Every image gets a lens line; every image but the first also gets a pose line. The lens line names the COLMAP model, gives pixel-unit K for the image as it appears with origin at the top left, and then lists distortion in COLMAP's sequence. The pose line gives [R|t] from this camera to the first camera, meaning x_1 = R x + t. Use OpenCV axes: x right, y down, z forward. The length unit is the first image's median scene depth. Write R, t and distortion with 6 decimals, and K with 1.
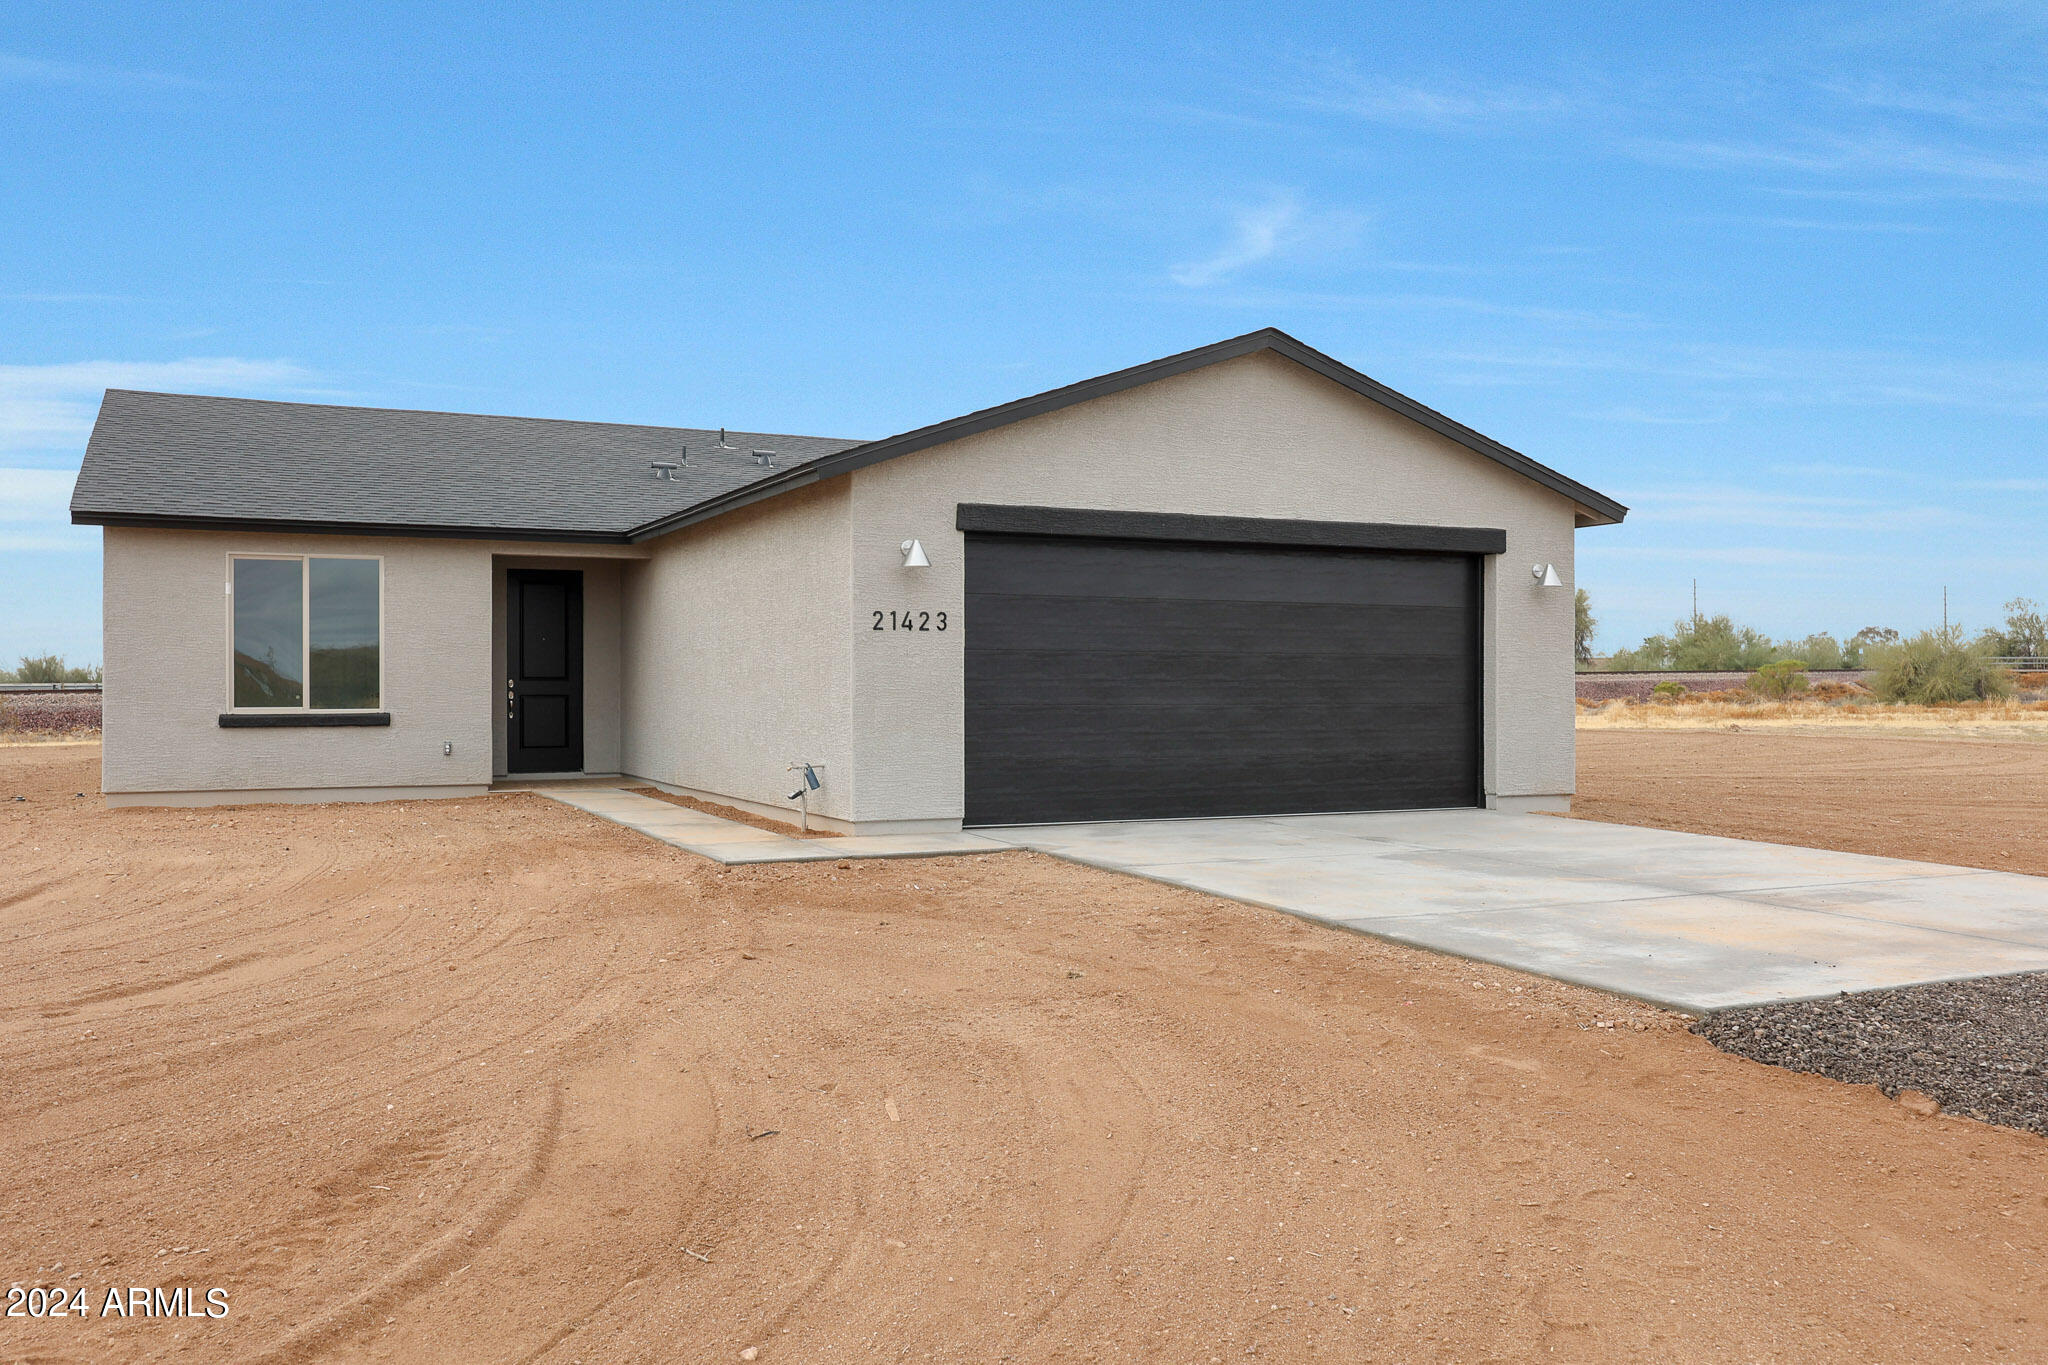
lens RADIAL K [[1704.0, 0, 1024.0], [0, 1704.0, 682.5], [0, 0, 1]] dist [0.001224, 0.000587]
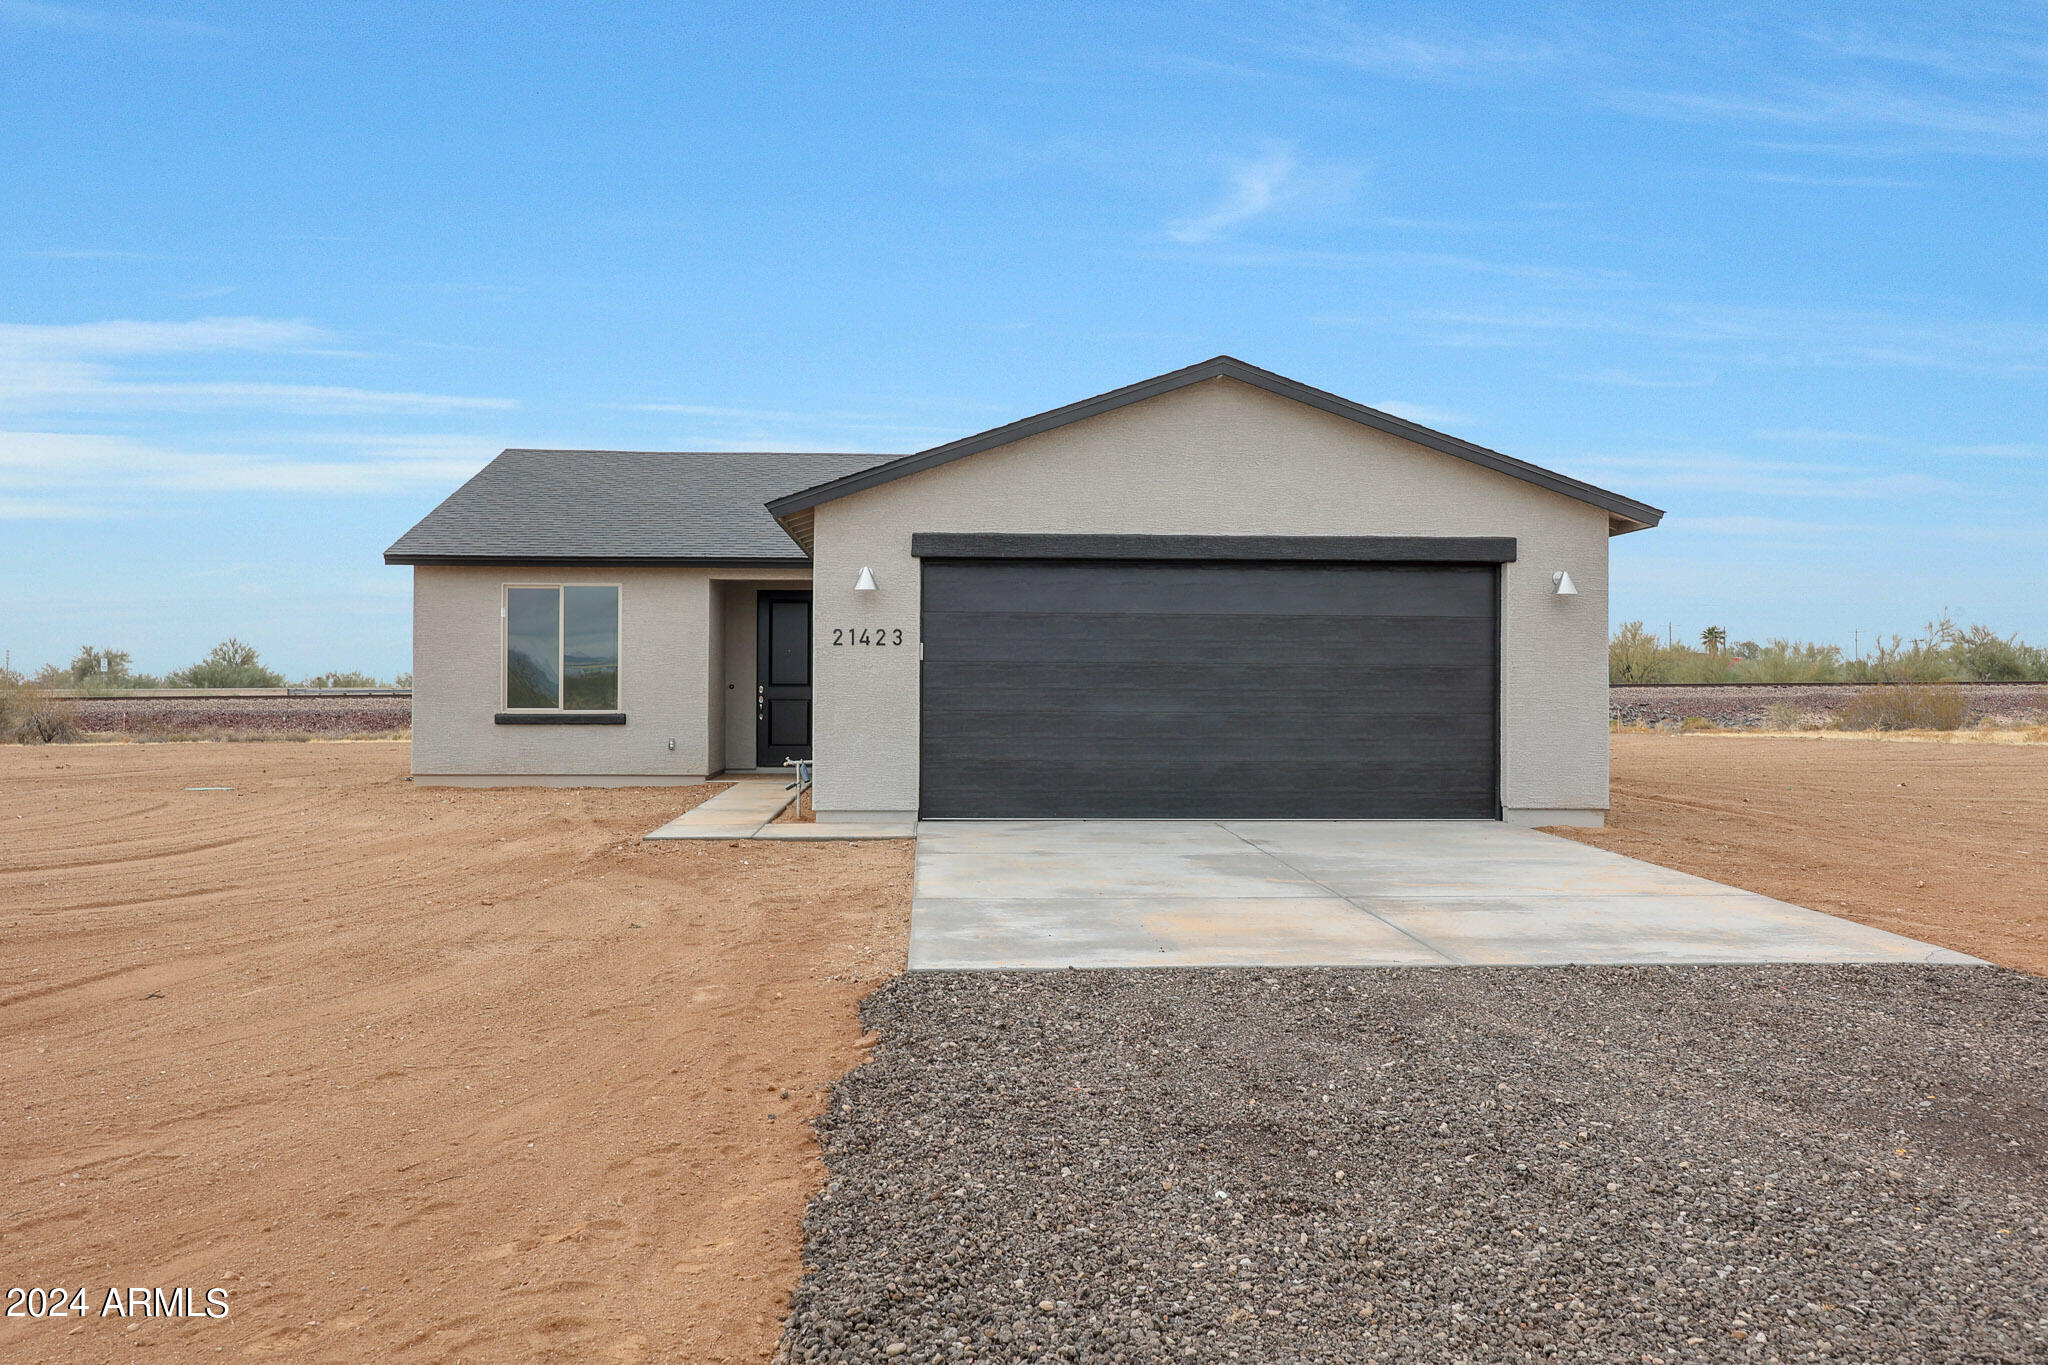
lens RADIAL K [[1767.2, 0, 1024.0], [0, 1767.2, 682.5], [0, 0, 1]] dist [-0.005394, -0.000756]
pose [[0.925343, 0.002332, -0.379123, 0.414870], [-0.003339, 0.999992, -0.001998, -0.003087], [0.379116, 0.003115, 0.925344, -0.053123]]
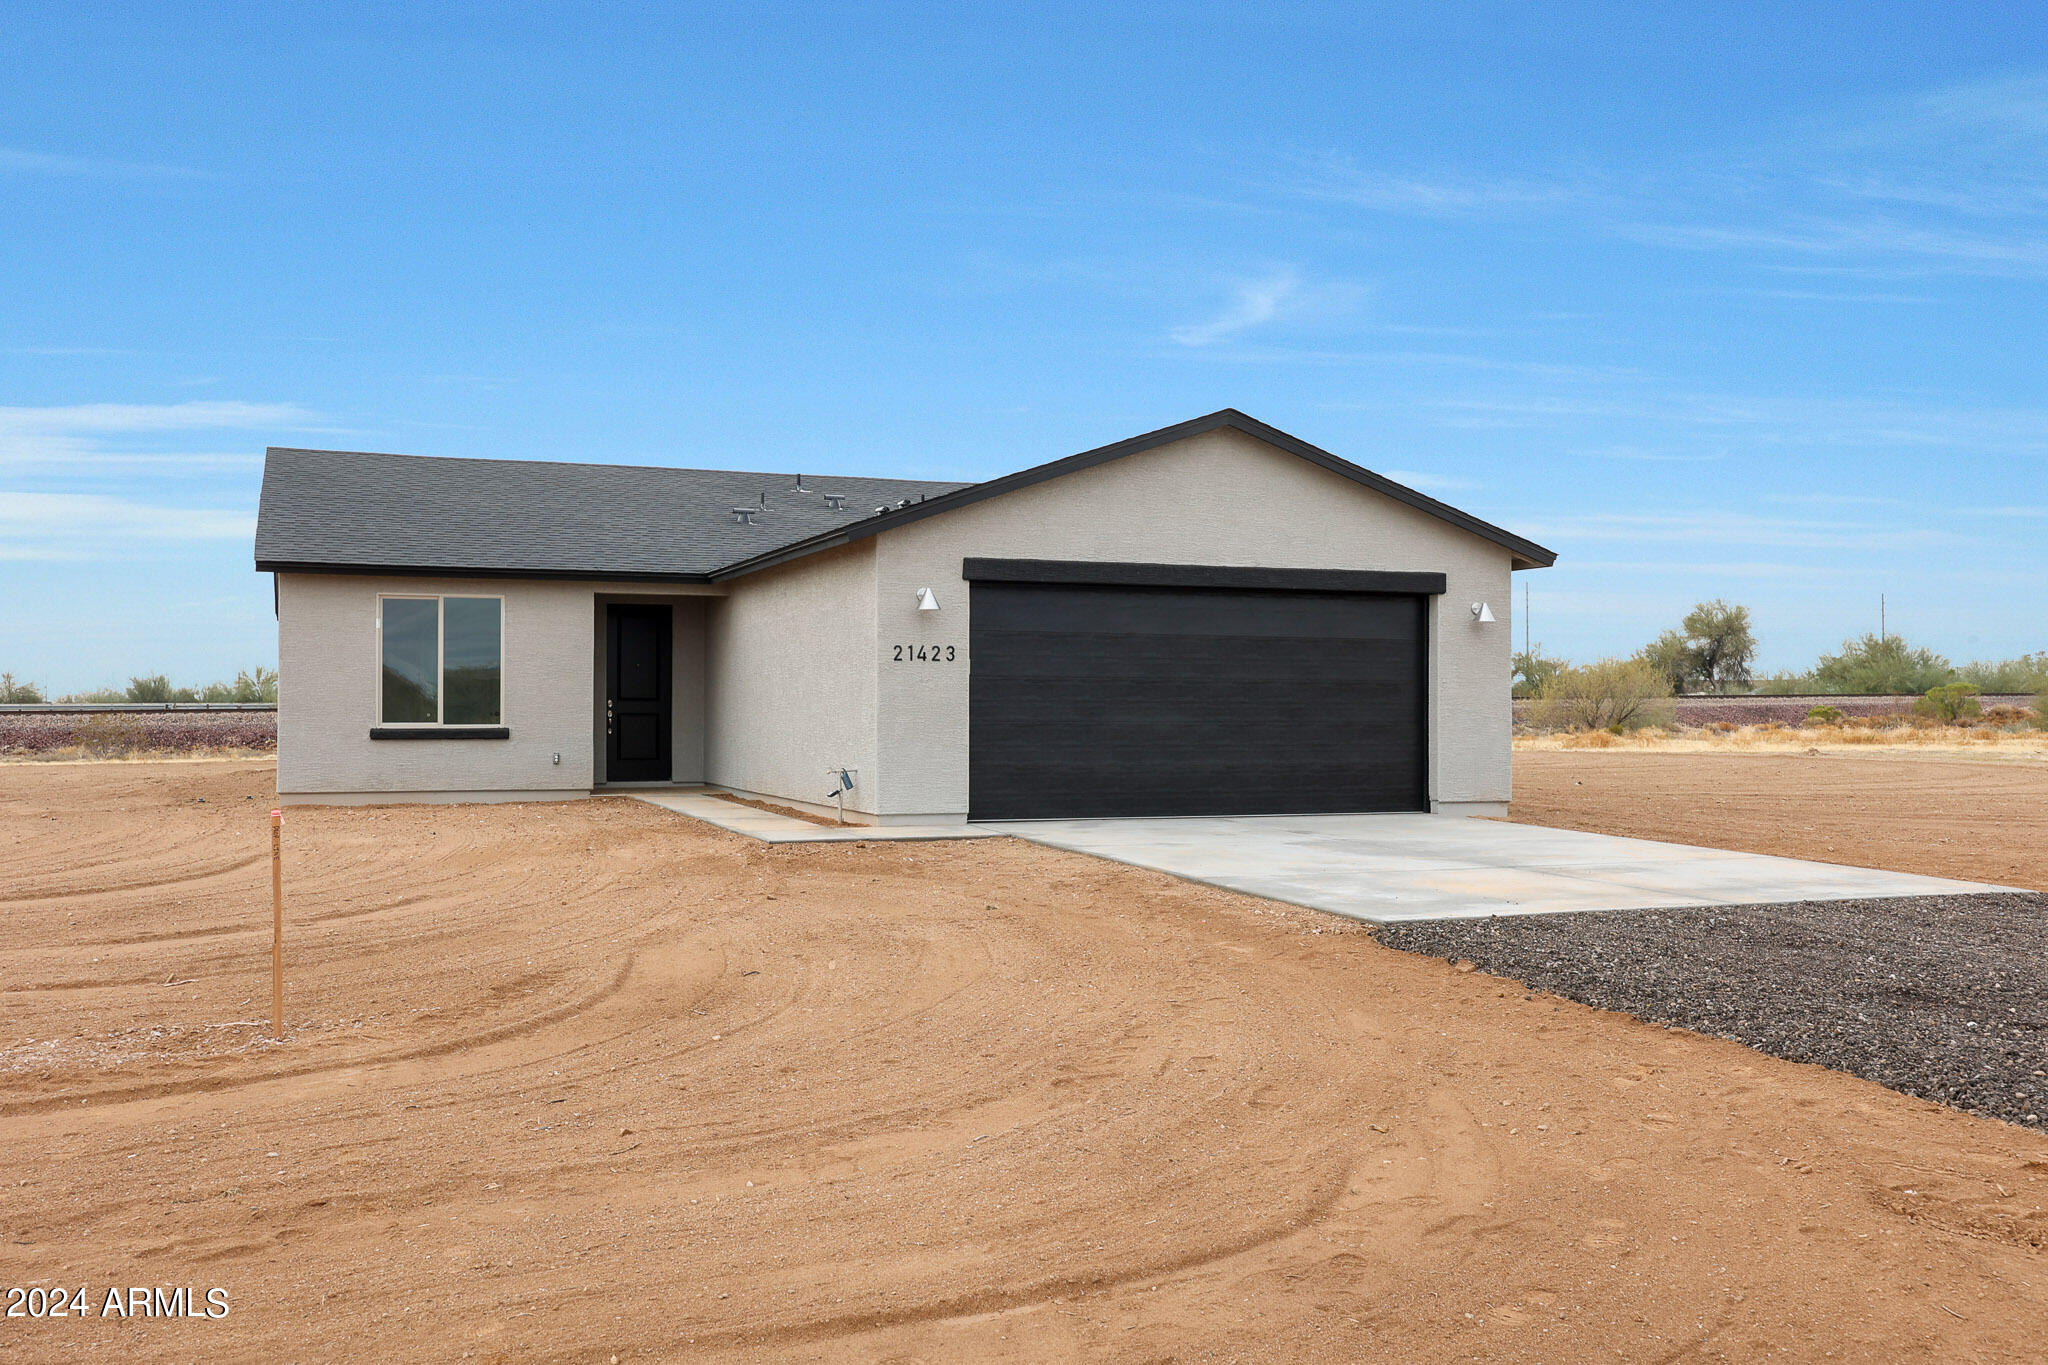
lens RADIAL K [[1844.9, 0, 1024.0], [0, 1844.9, 682.5], [0, 0, 1]] dist [-0.003865, -0.000168]
pose [[0.997263, 0.001712, -0.073916, 0.090015], [-0.002616, 0.999923, -0.012126, 0.001016], [0.073889, 0.012287, 0.997191, -0.285337]]
